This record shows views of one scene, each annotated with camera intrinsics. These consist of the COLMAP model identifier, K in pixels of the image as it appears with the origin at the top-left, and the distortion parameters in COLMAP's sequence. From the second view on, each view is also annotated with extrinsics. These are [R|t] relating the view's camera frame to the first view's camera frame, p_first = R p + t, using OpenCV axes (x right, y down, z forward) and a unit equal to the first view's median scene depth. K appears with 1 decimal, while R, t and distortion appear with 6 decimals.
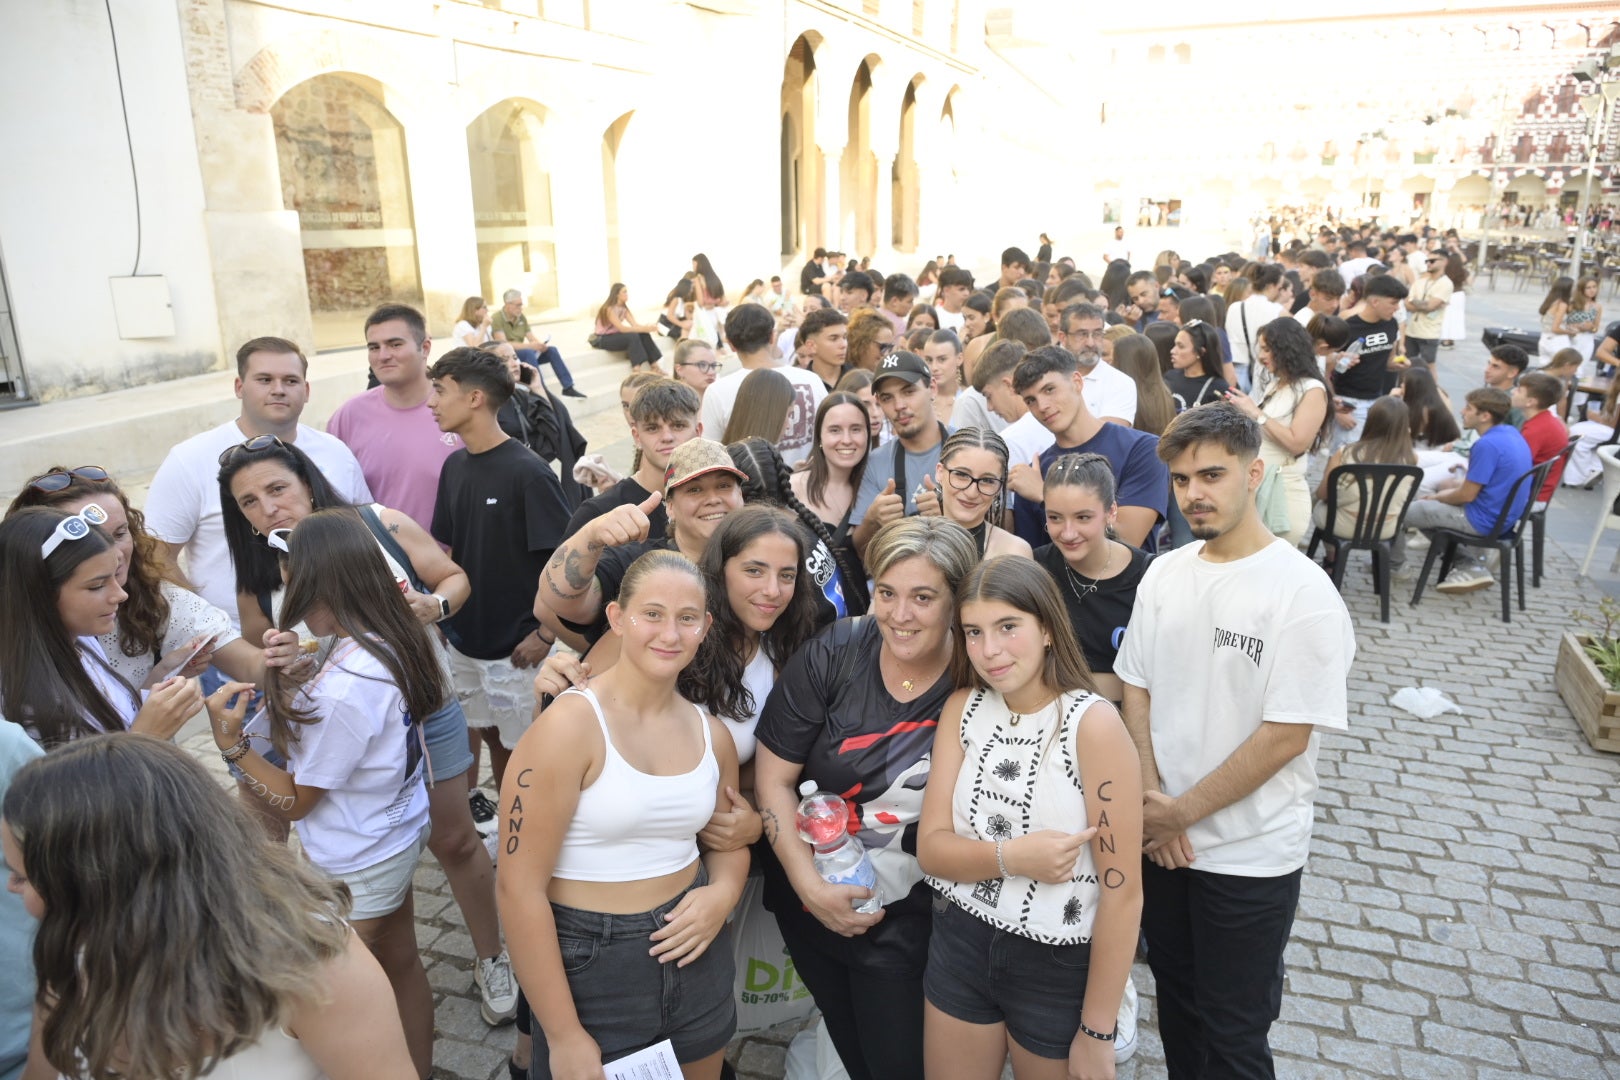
lens RADIAL K [[1080.3, 0, 810.9], [0, 1080.3, 537.1], [0, 0, 1]] dist [0.017311, -0.007185]
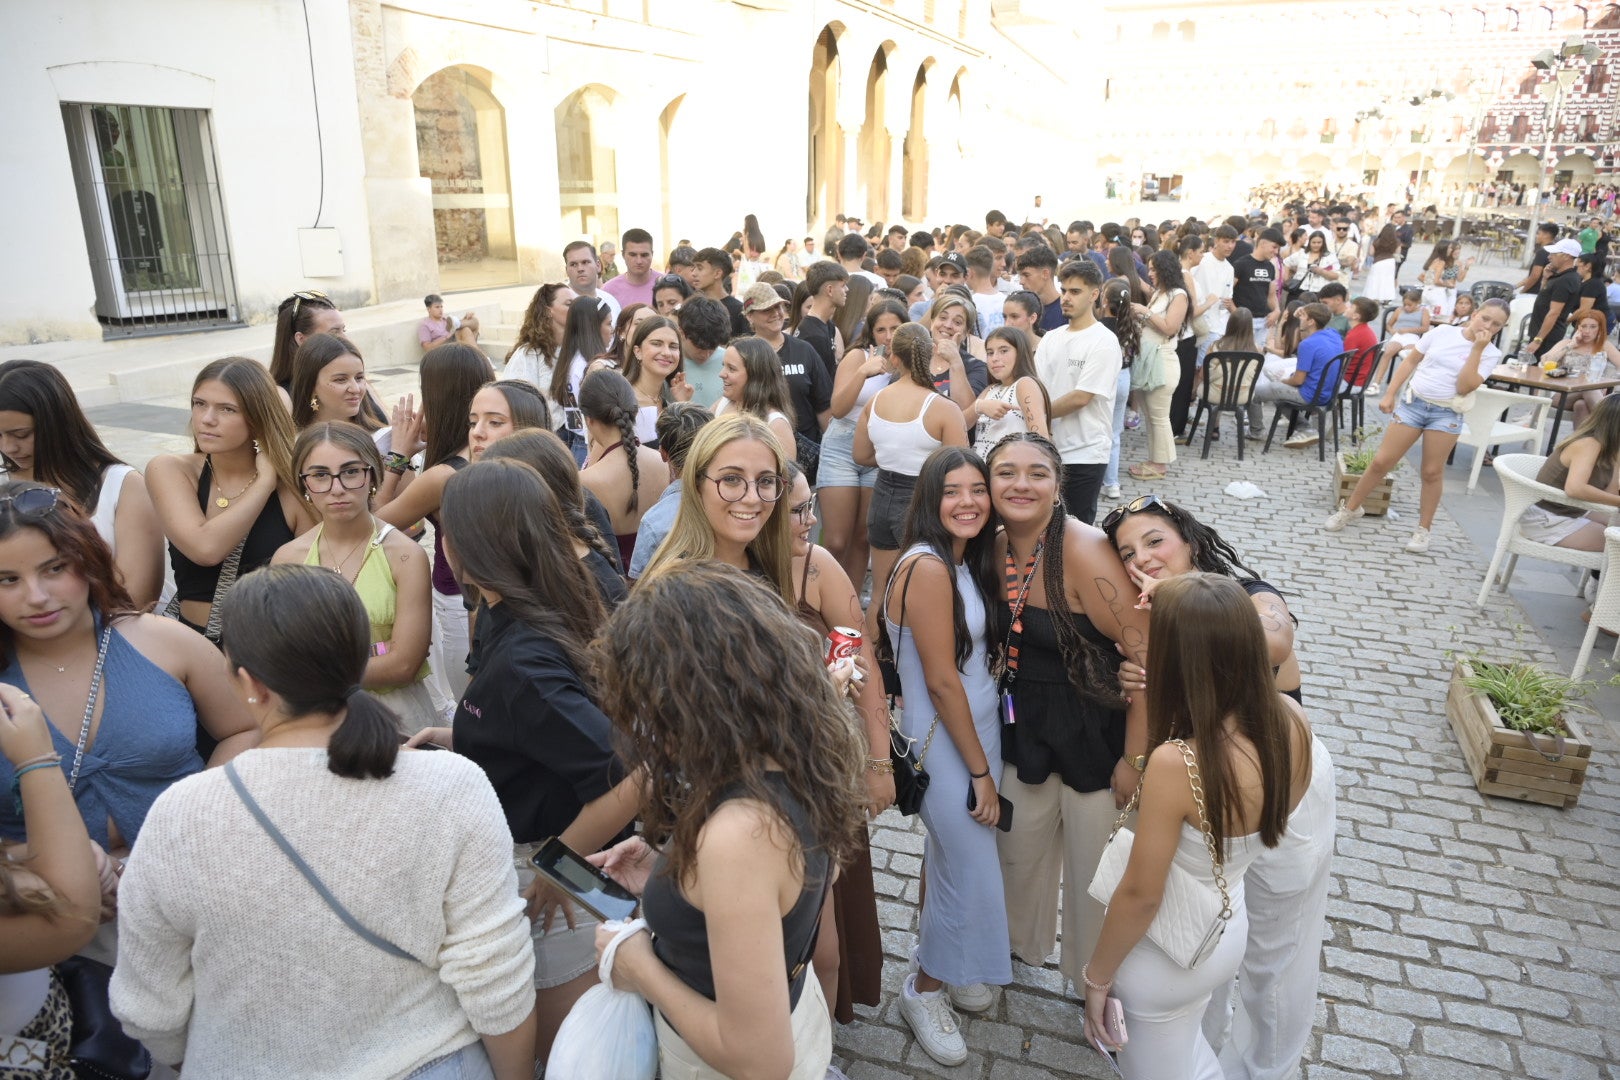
lens RADIAL K [[1080.3, 0, 806.3], [0, 1080.3, 537.2], [0, 0, 1]] dist [0.017311, -0.007185]
pose [[0.999920, 0.011548, -0.005222, -0.019070], [-0.011422, 0.999660, 0.023419, 0.047313], [0.005491, -0.023358, 0.999712, -0.152572]]
